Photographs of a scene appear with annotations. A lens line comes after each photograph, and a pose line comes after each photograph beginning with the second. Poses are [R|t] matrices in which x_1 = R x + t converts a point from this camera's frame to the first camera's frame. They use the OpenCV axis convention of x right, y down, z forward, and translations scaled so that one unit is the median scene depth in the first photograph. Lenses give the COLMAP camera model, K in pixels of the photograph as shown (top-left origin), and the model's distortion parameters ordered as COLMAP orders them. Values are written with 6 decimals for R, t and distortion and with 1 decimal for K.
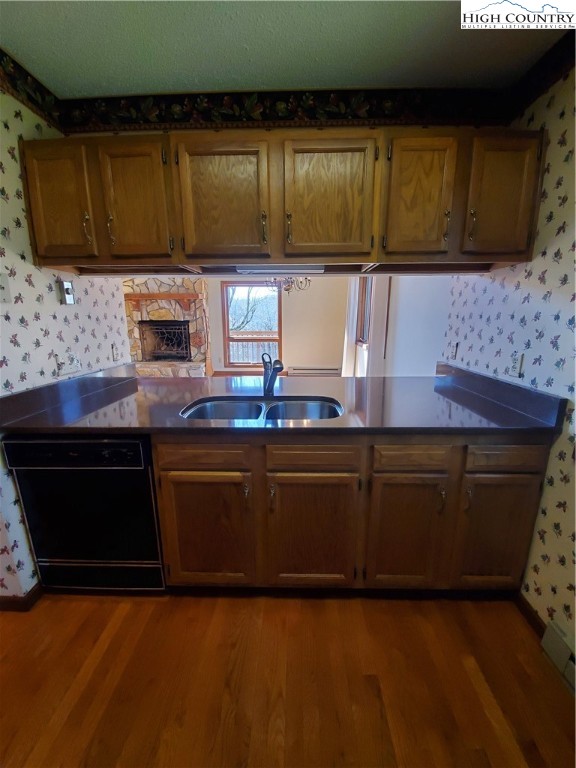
lens RADIAL K [[306.0, 0, 305.3], [0, 306.0, 385.4], [0, 0, 1]] dist [-0.008800, -0.001482]
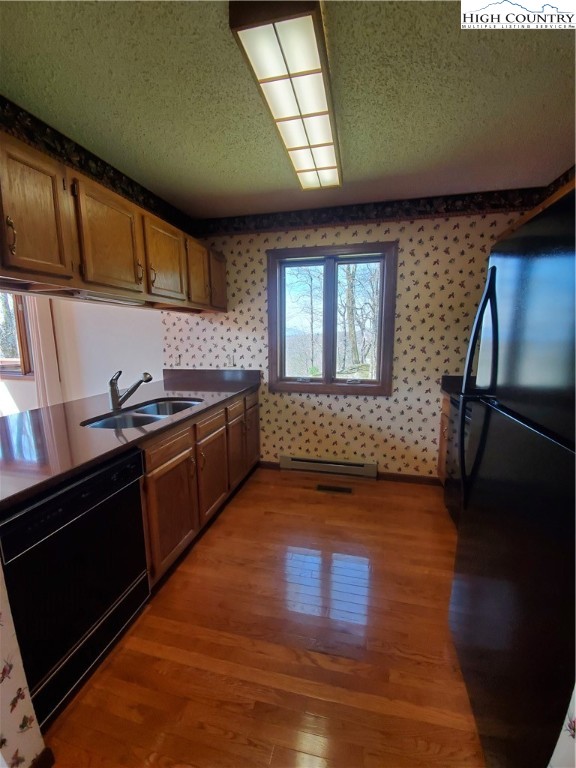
lens RADIAL K [[306.0, 0, 287.2], [0, 306.0, 385.5], [0, 0, 1]] dist [-0.008800, -0.001482]
pose [[0.219367, -0.154359, 0.963354, -1.315493], [0.218091, 0.970178, 0.105791, -0.043439], [-0.950954, 0.186892, 0.246490, 0.157447]]
